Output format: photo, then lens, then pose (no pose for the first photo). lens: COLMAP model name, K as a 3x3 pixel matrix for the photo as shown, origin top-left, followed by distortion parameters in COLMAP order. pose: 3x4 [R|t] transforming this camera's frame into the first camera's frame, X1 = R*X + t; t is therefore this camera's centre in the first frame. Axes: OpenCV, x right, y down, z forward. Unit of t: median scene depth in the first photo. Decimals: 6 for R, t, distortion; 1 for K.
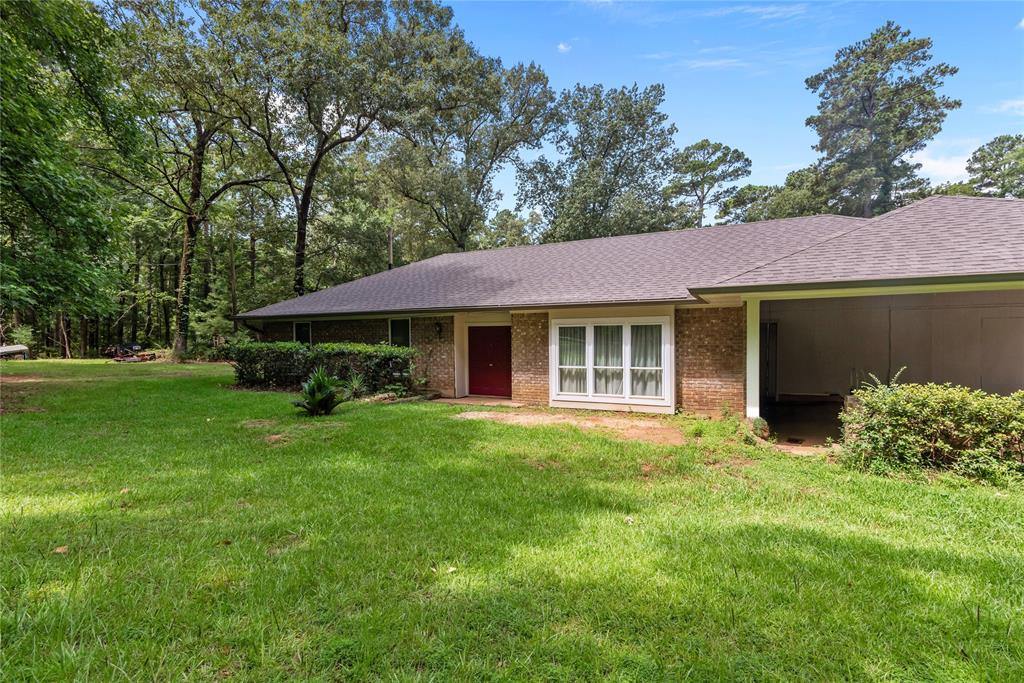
lens RADIAL K [[475.7, 0, 506.1], [0, 475.7, 337.4], [0, 0, 1]] dist [0.001183, -0.001212]
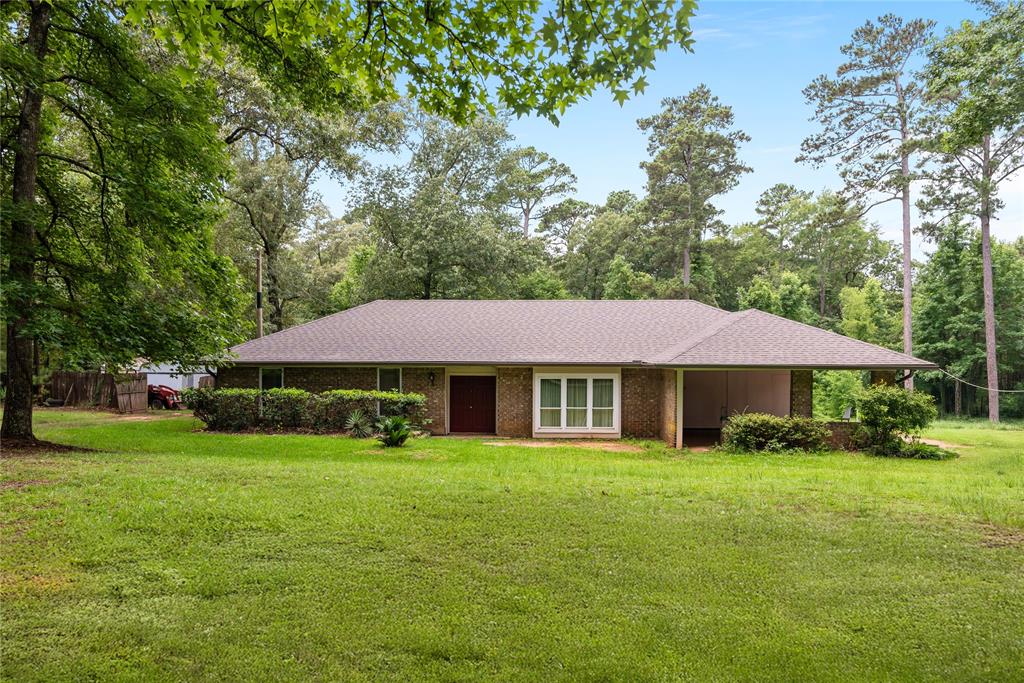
lens RADIAL K [[679.0, 0, 514.8], [0, 679.0, 341.7], [0, 0, 1]] dist [-0.041561, -0.003880]
pose [[0.908995, 0.025069, 0.416053, -0.625754], [-0.011714, 0.999332, -0.034620, -0.049638], [-0.416643, 0.026596, 0.908681, -0.603310]]
